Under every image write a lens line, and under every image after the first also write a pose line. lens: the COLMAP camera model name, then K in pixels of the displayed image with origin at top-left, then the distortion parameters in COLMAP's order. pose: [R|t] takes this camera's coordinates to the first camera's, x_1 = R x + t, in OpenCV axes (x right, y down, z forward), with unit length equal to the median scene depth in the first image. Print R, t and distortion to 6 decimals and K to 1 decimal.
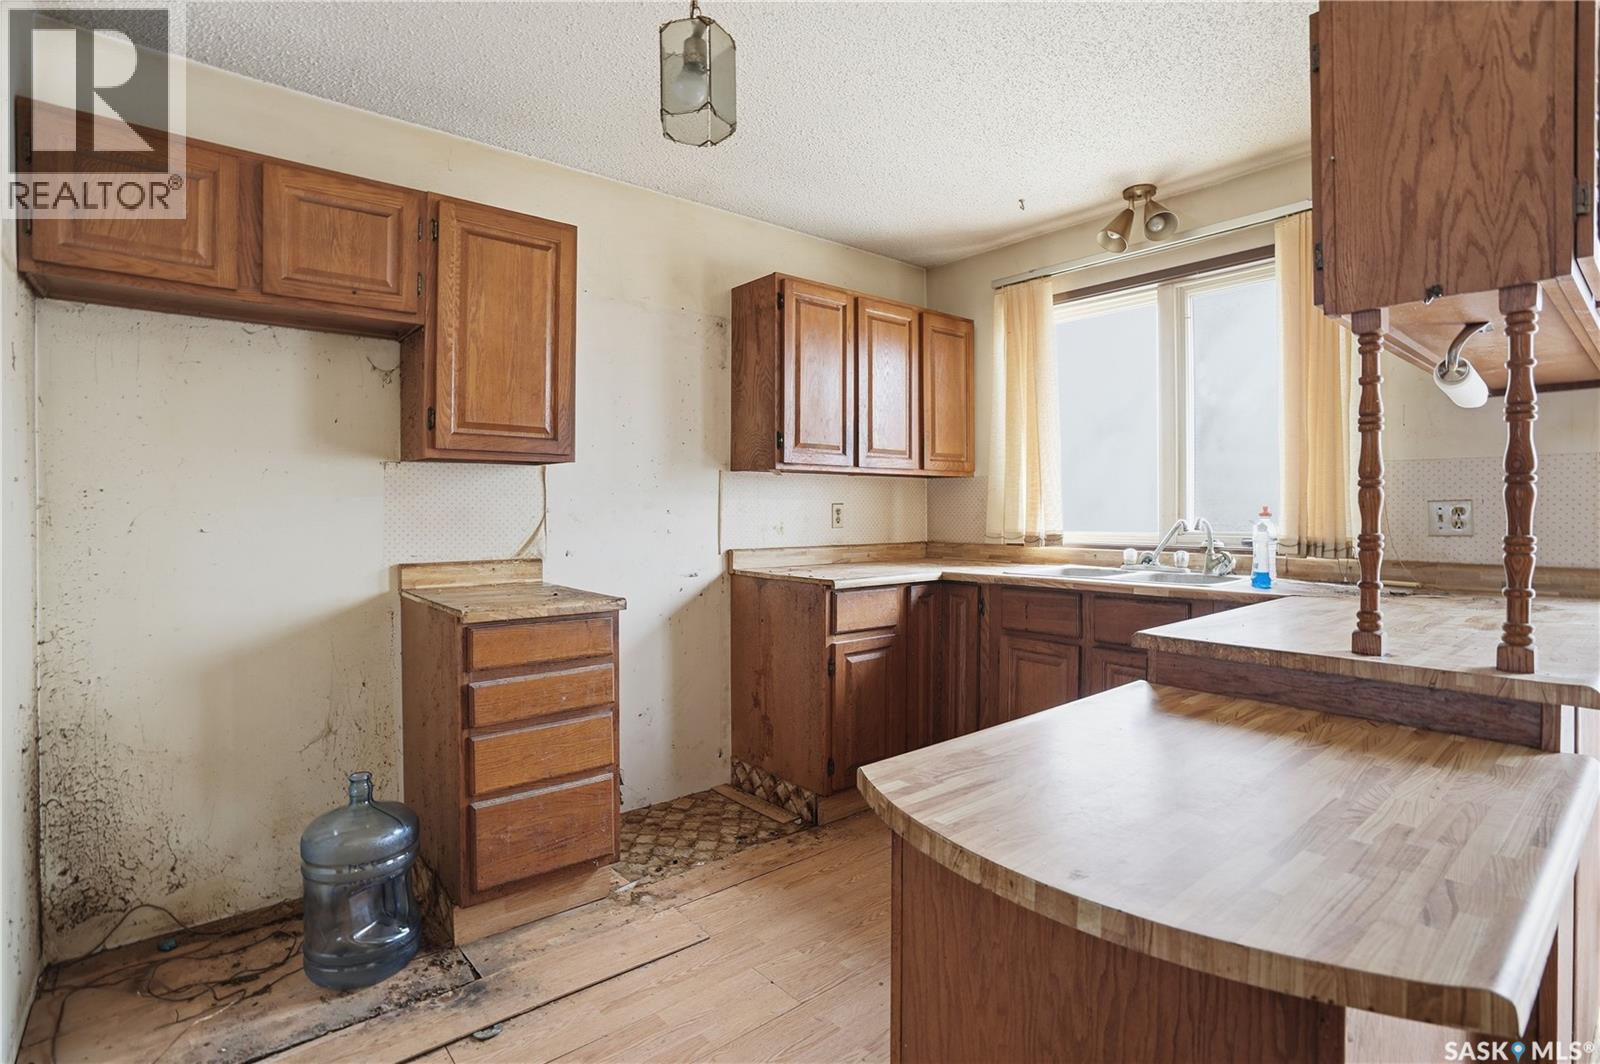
lens RADIAL K [[771.8, 0, 806.1], [0, 771.8, 525.3], [0, 0, 1]] dist [-0.026604, 0.000341]
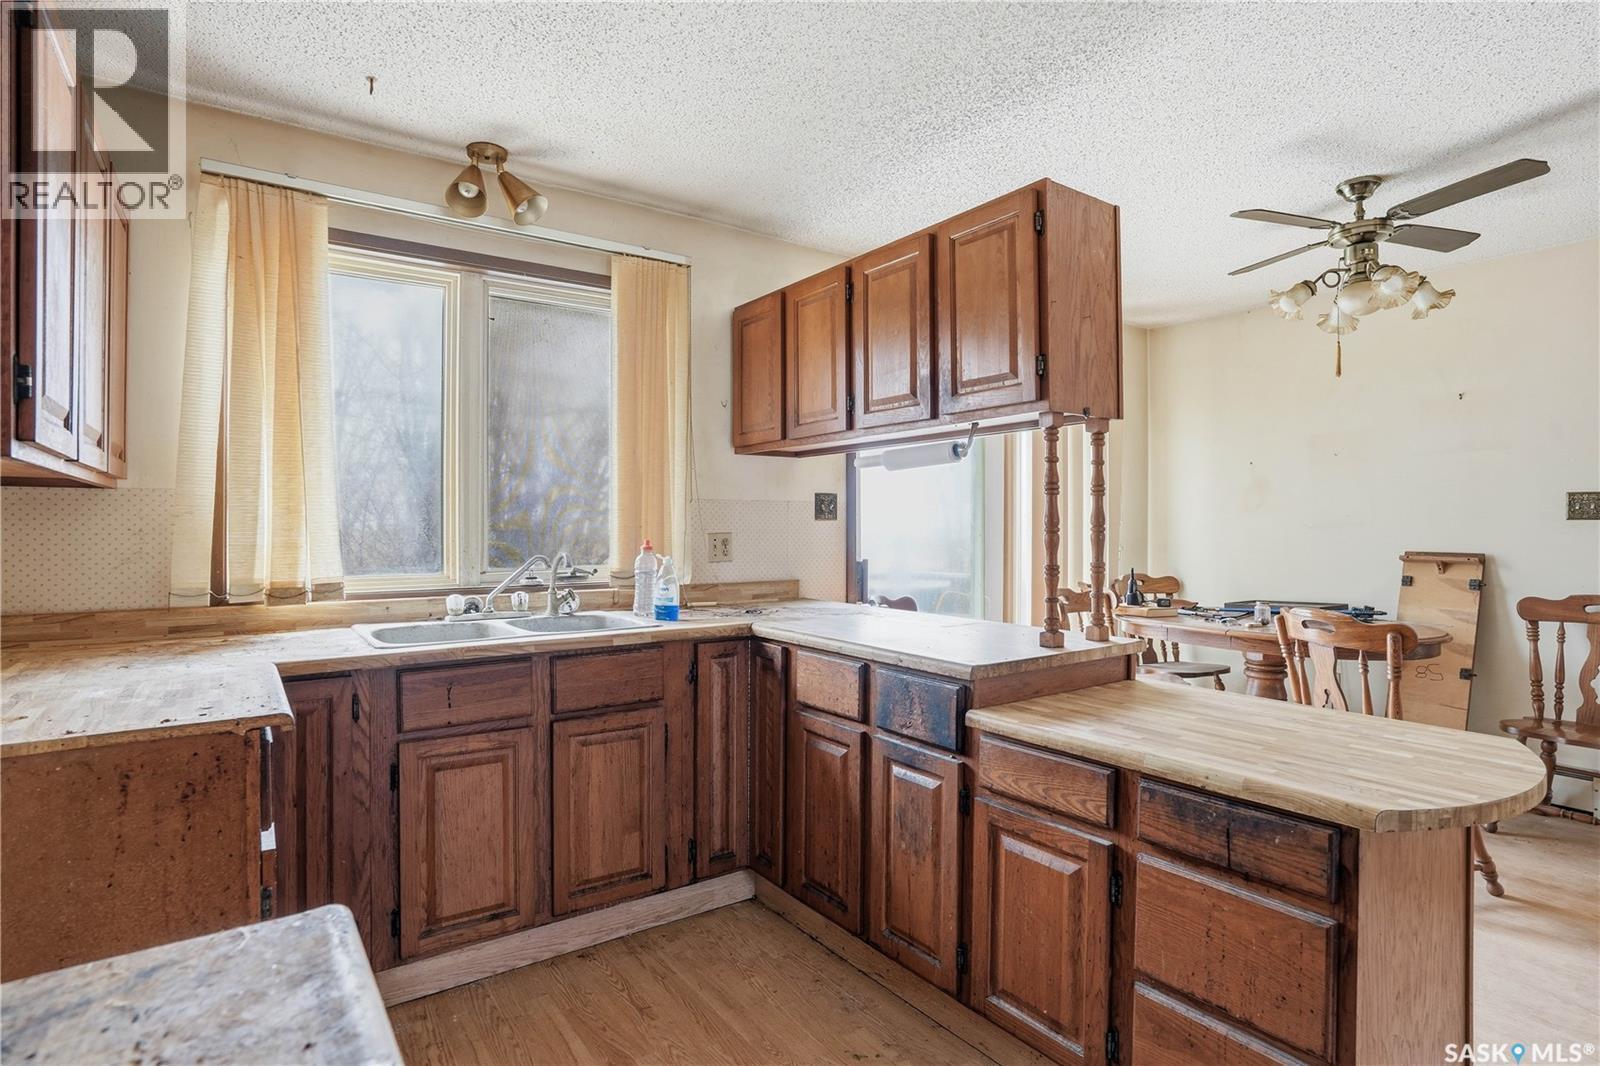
lens RADIAL K [[830.1, 0, 800.2], [0, 830.1, 527.7], [0, 0, 1]] dist [0.000384, 0.000869]
pose [[0.109953, -0.002054, 0.993935, -0.387776], [0.021946, 0.999759, -0.000362, -0.029713], [-0.993694, 0.021853, 0.109972, 0.559903]]
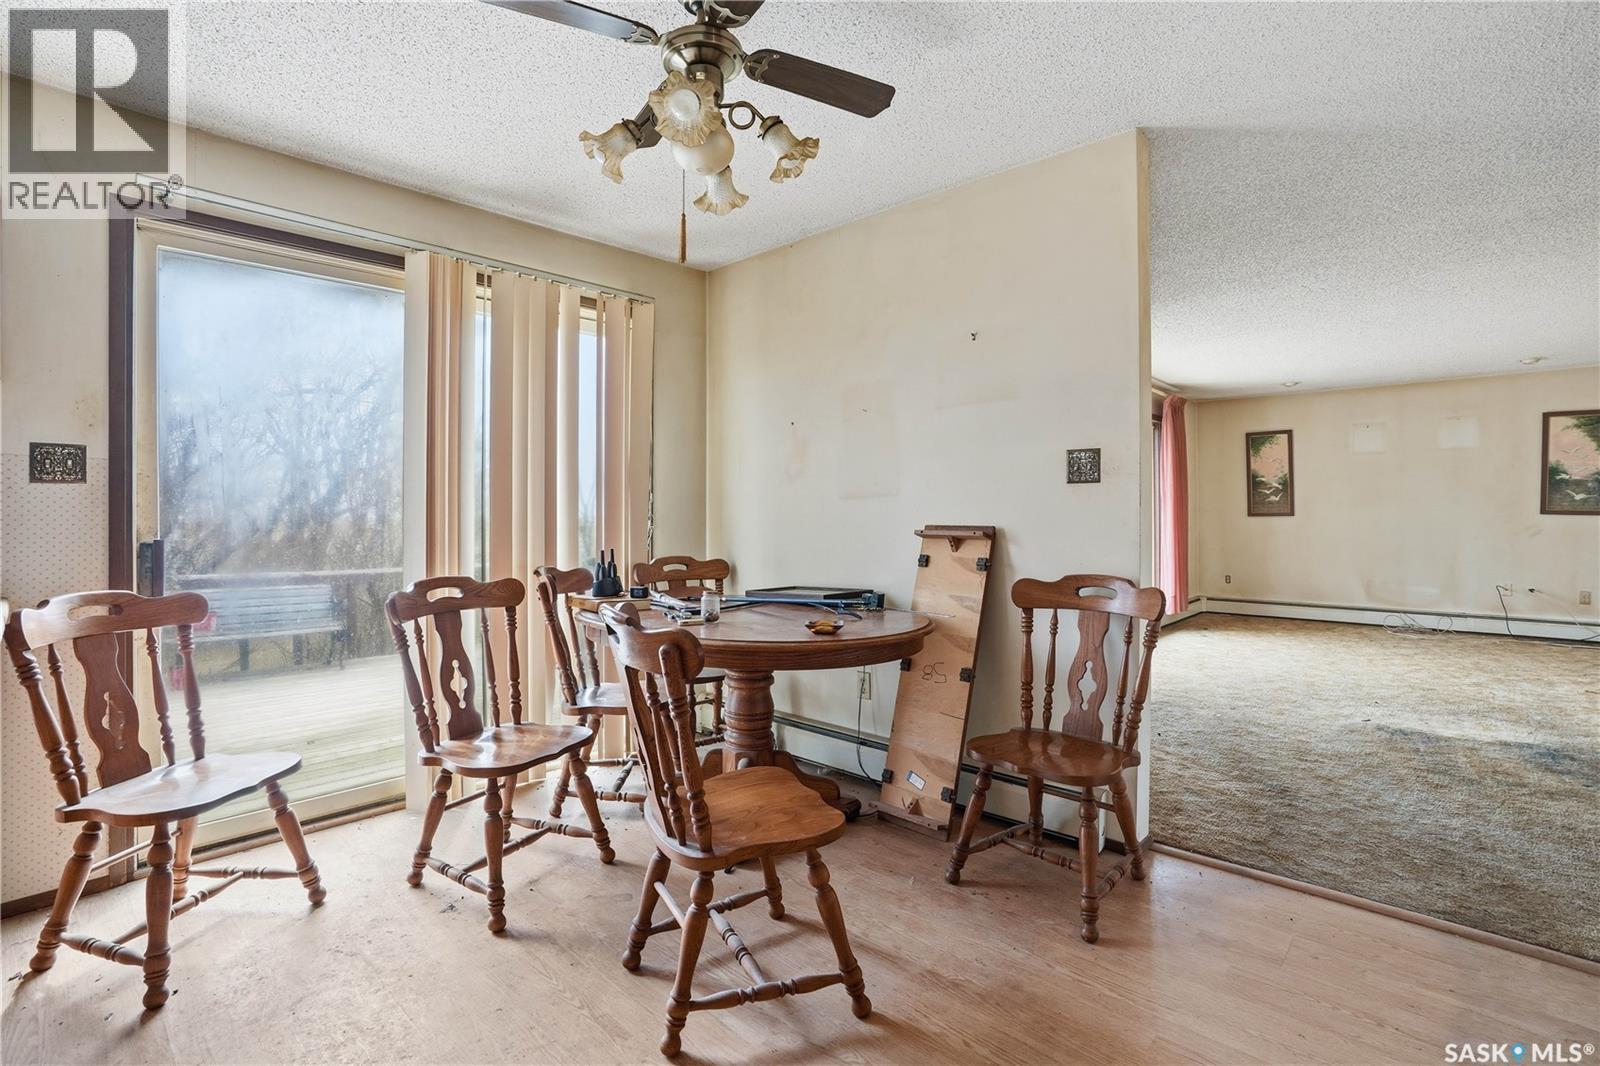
lens RADIAL K [[771.8, 0, 804.8], [0, 771.8, 518.8], [0, 0, 1]] dist [-0.026604, 0.000341]
pose [[-0.079825, -0.004488, 0.996799, -0.348699], [0.027126, 0.999610, 0.006673, -0.026099], [-0.996440, 0.027572, -0.079672, 0.506594]]
